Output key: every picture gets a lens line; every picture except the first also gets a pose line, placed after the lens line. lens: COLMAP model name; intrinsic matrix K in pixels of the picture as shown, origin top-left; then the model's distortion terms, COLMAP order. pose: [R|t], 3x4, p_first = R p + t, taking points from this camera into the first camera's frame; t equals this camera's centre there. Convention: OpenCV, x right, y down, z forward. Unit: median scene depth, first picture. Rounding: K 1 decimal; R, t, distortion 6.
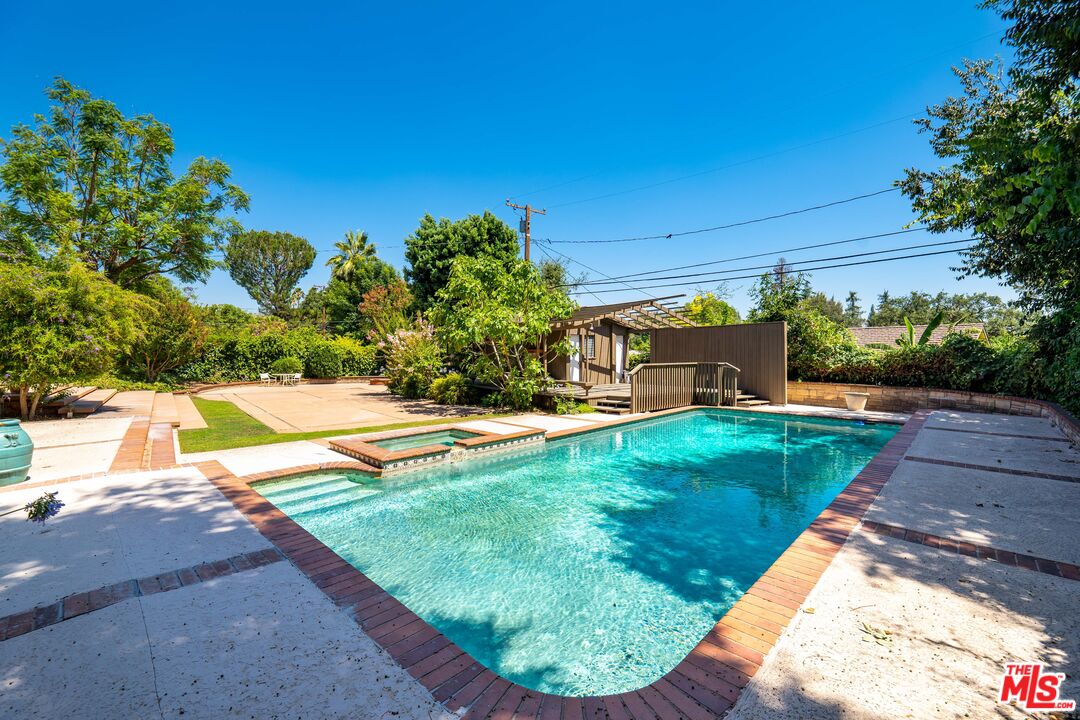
lens RADIAL K [[428.6, 0, 540.2], [0, 428.6, 357.6], [0, 0, 1]] dist [0.004001, 0.000340]
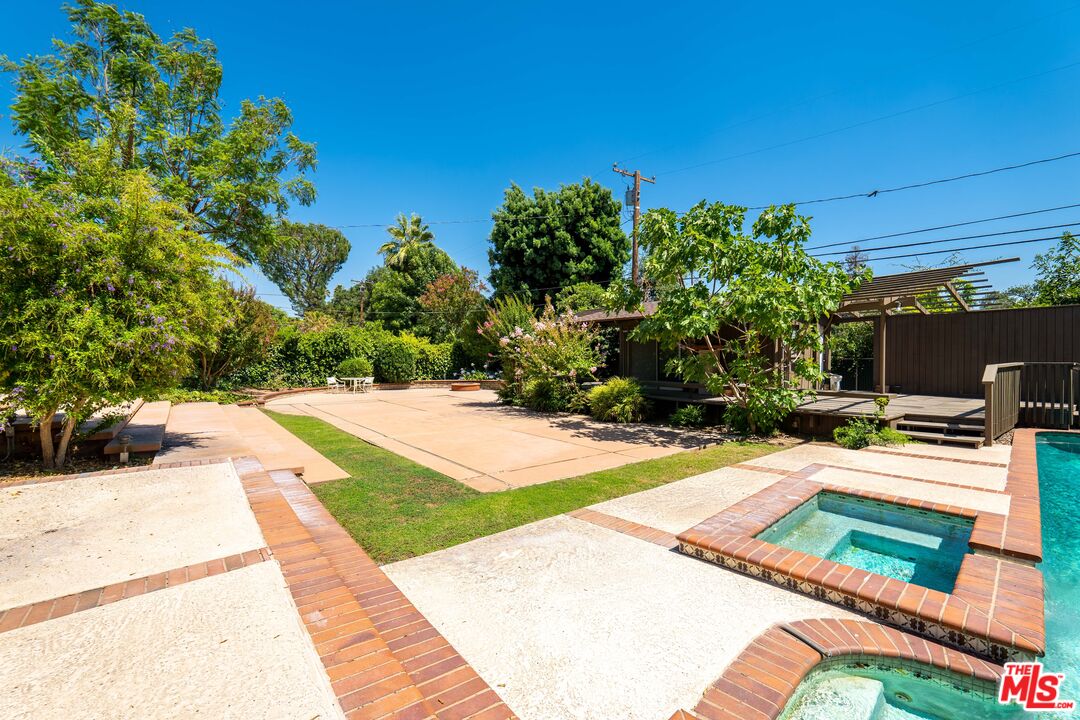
lens RADIAL K [[436.1, 0, 540.0], [0, 436.1, 361.5], [0, 0, 1]] dist [0.002767, 0.000225]
pose [[0.999376, -0.002349, -0.035247, -0.211124], [0.002624, 0.999966, 0.007760, 0.001249], [0.035228, -0.007848, 0.999348, 0.179090]]
